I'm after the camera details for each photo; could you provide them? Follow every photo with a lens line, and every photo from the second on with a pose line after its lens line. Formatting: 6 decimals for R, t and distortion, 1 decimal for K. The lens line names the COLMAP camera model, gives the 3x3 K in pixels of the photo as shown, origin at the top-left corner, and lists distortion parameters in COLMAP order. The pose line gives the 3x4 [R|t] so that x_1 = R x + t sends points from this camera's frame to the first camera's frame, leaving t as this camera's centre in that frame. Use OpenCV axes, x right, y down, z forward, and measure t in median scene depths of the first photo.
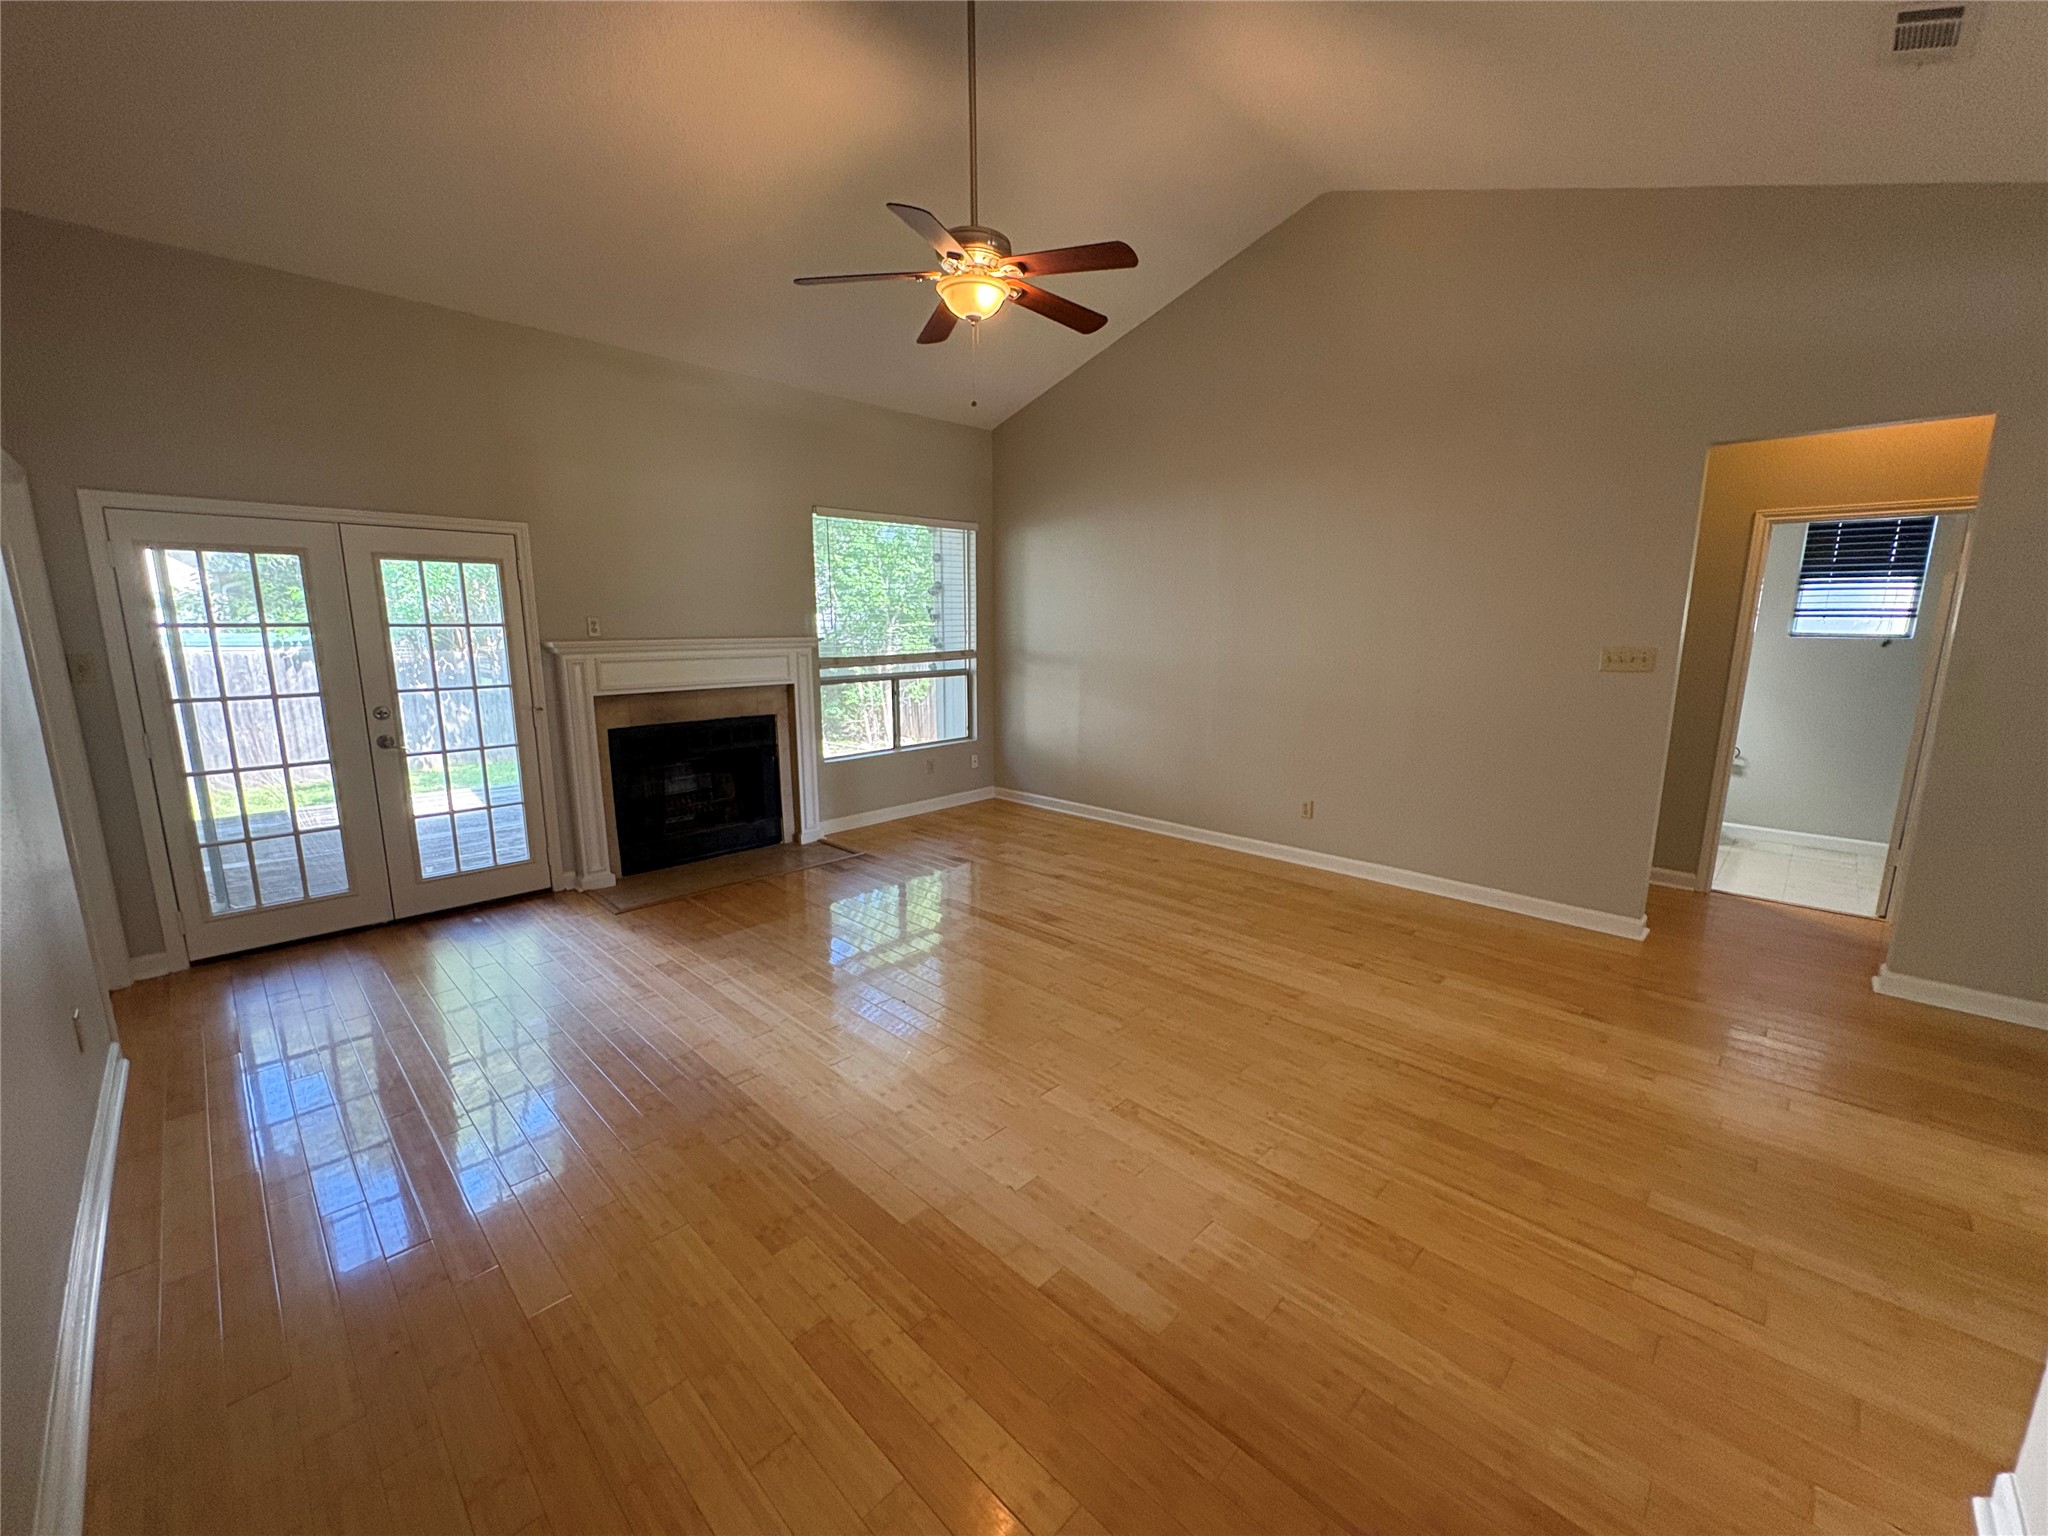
lens RADIAL K [[815.5, 0, 1024.7], [0, 815.5, 765.1], [0, 0, 1]] dist [0.000183, 0.000605]
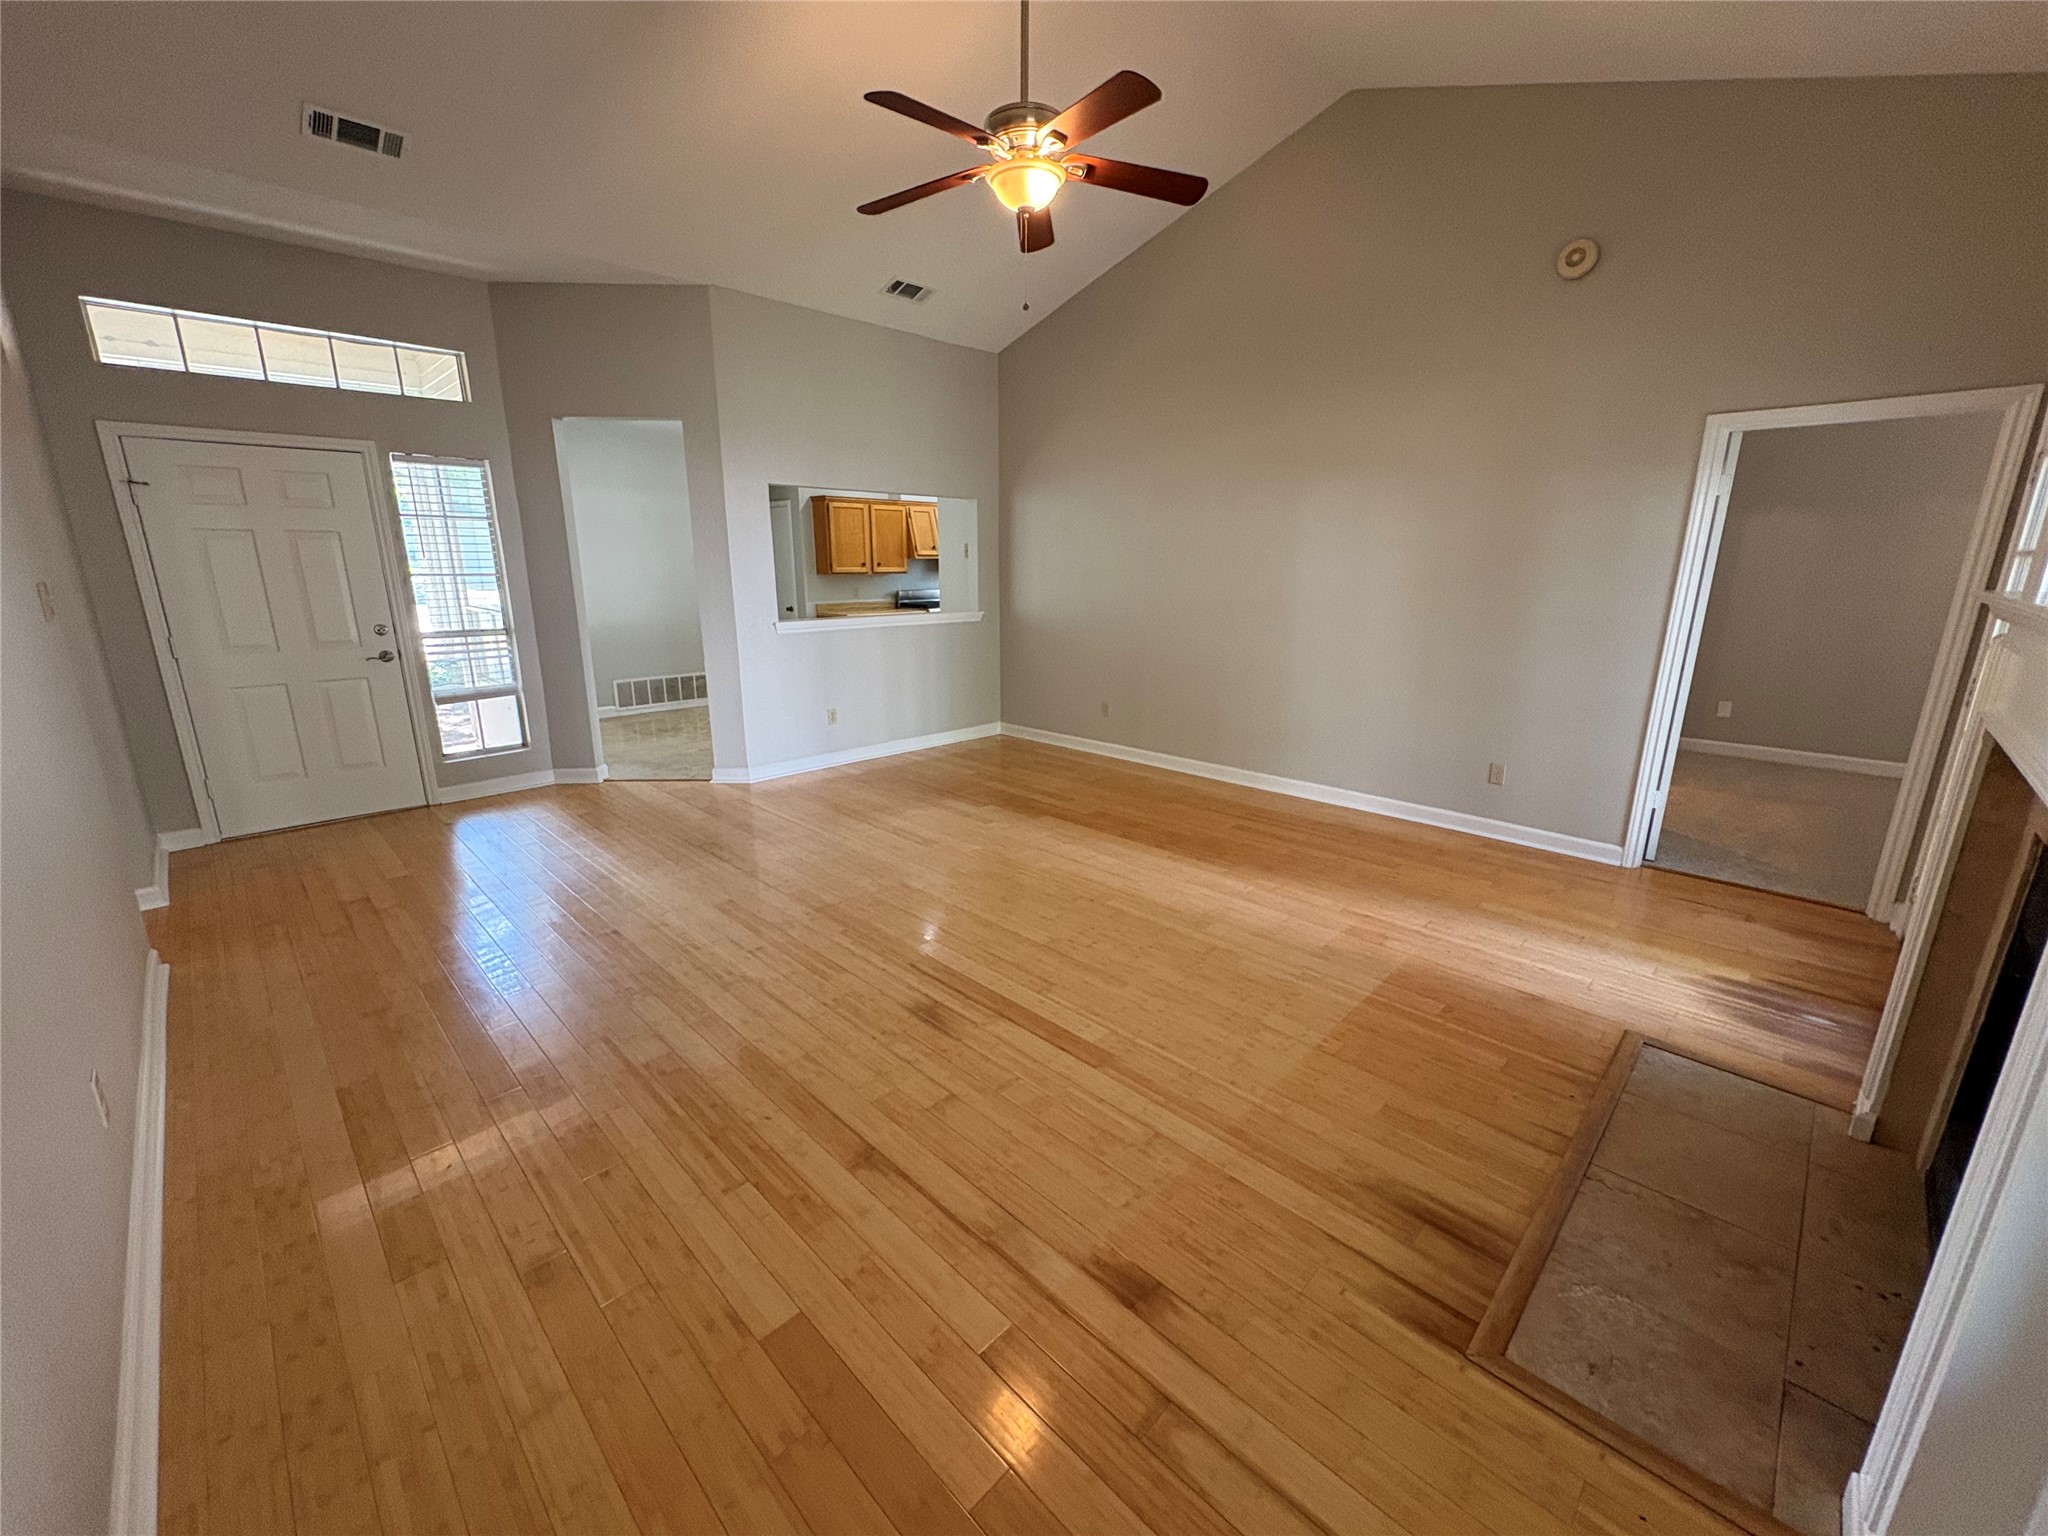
lens RADIAL K [[815.5, 0, 1024.7], [0, 815.5, 765.1], [0, 0, 1]] dist [0.000183, 0.000605]
pose [[-0.999973, -0.004219, 0.005987, -0.052126], [-0.001357, 0.909950, 0.414716, -0.269293], [-0.007198, 0.414696, -0.909931, 1.568513]]
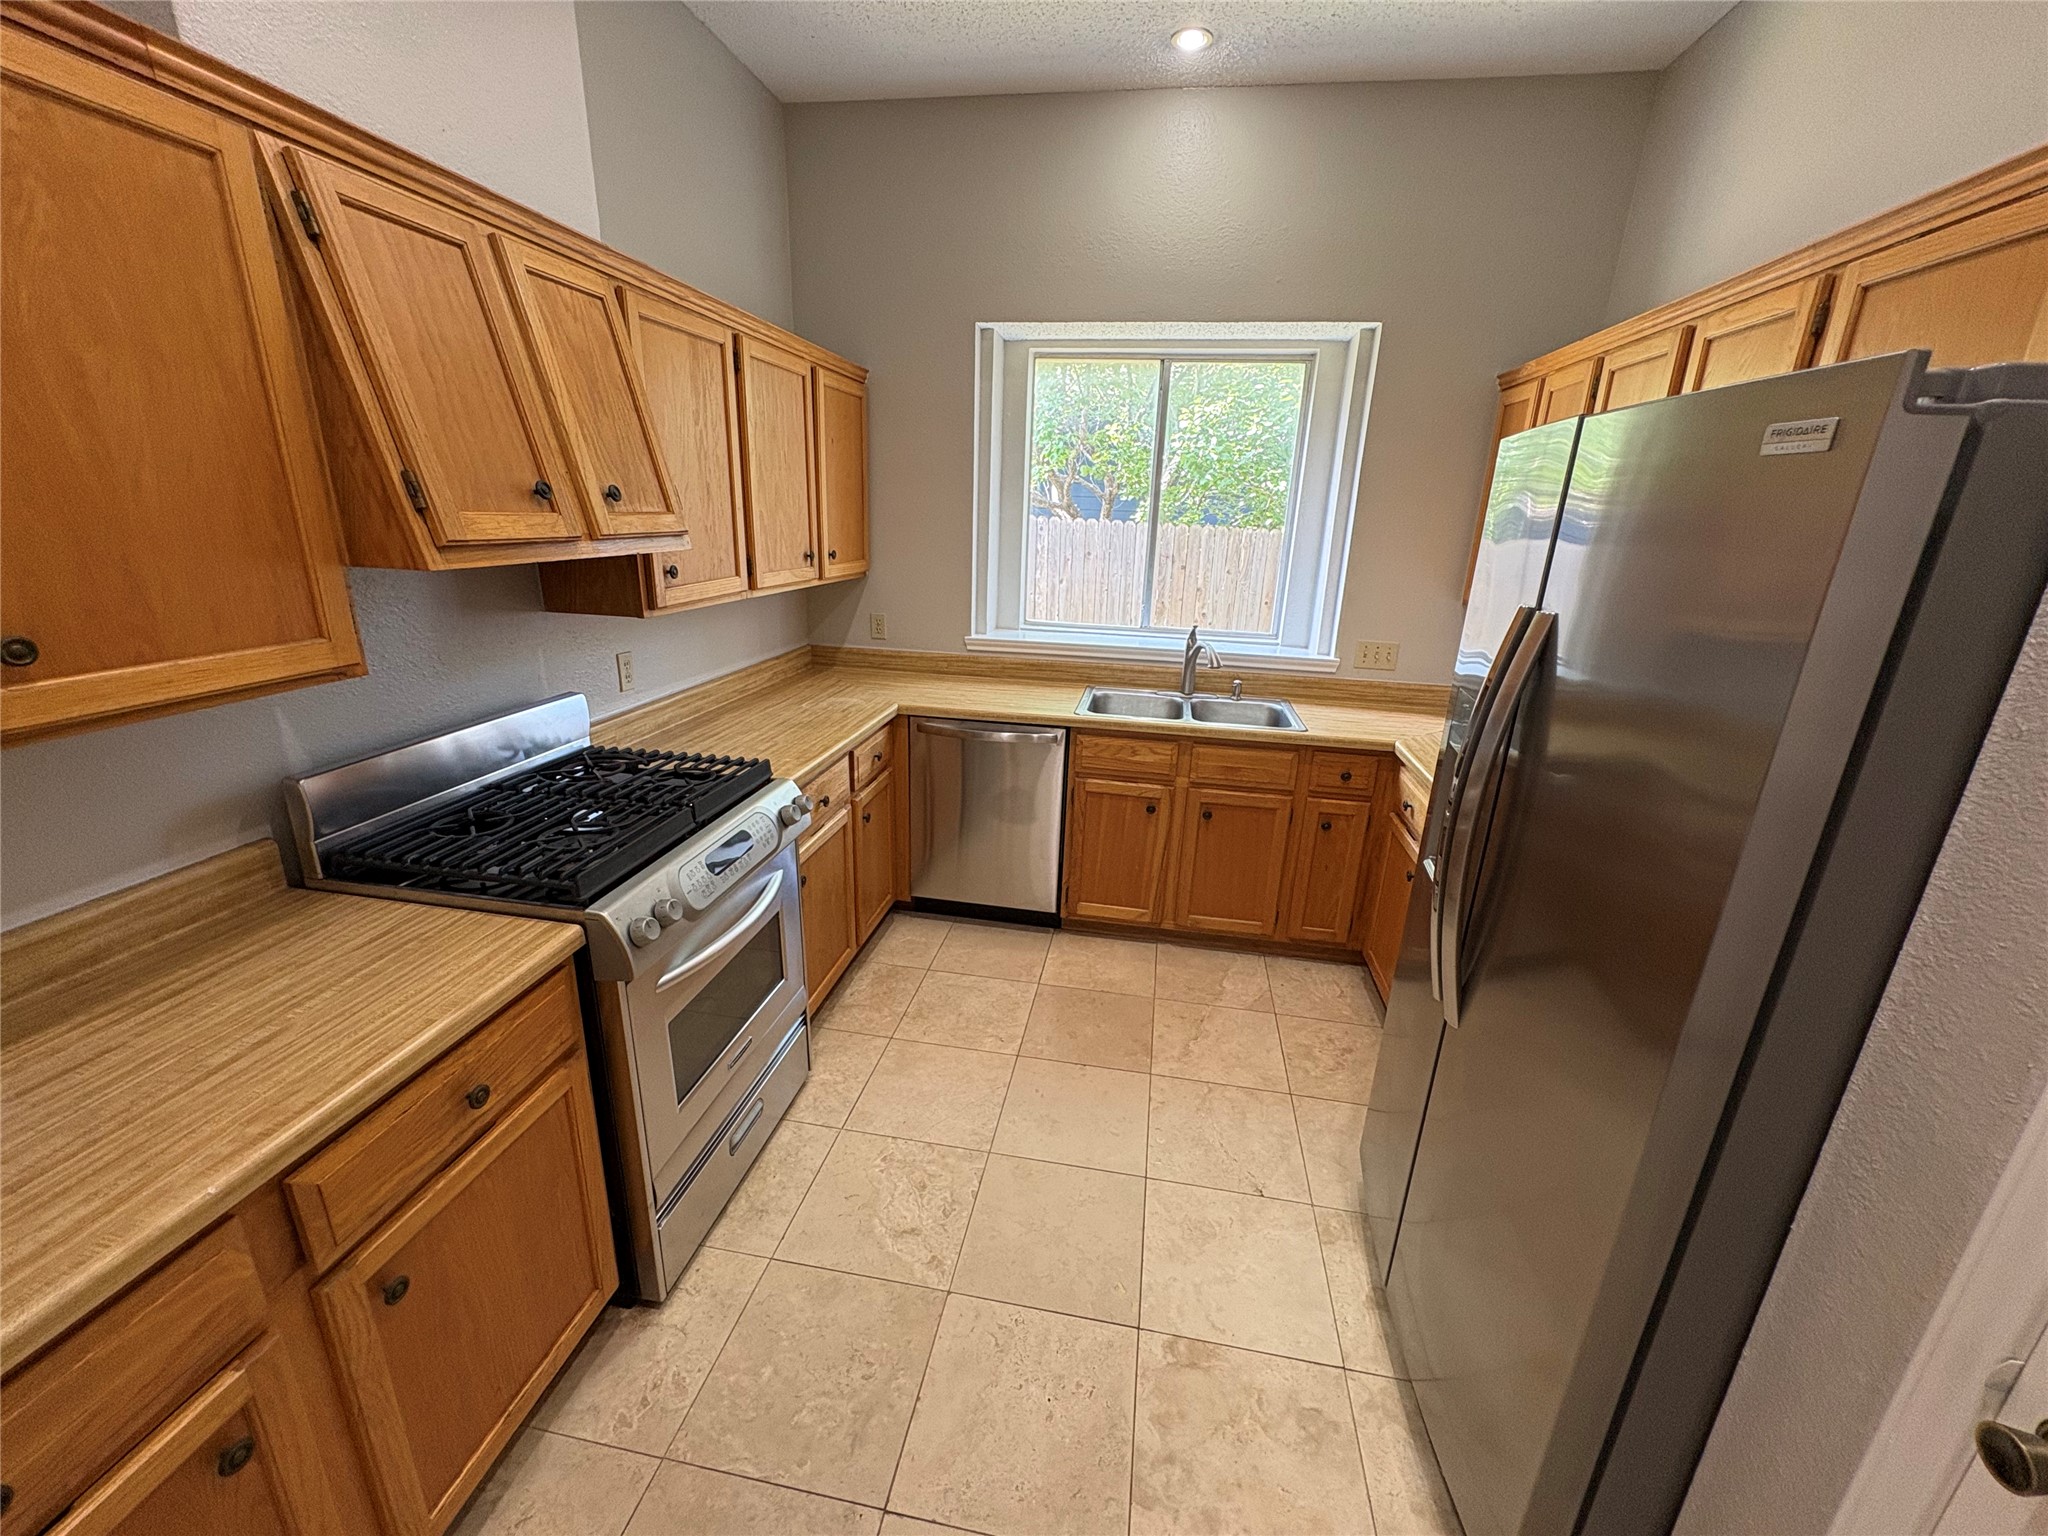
lens RADIAL K [[815.5, 0, 1024.7], [0, 815.5, 765.1], [0, 0, 1]] dist [0.000183, 0.000605]
pose [[-0.821069, 0.145181, -0.552058, 0.271018], [-0.136137, 0.889408, 0.436372, 0.056744], [0.554357, 0.433448, -0.710501, -0.405538]]
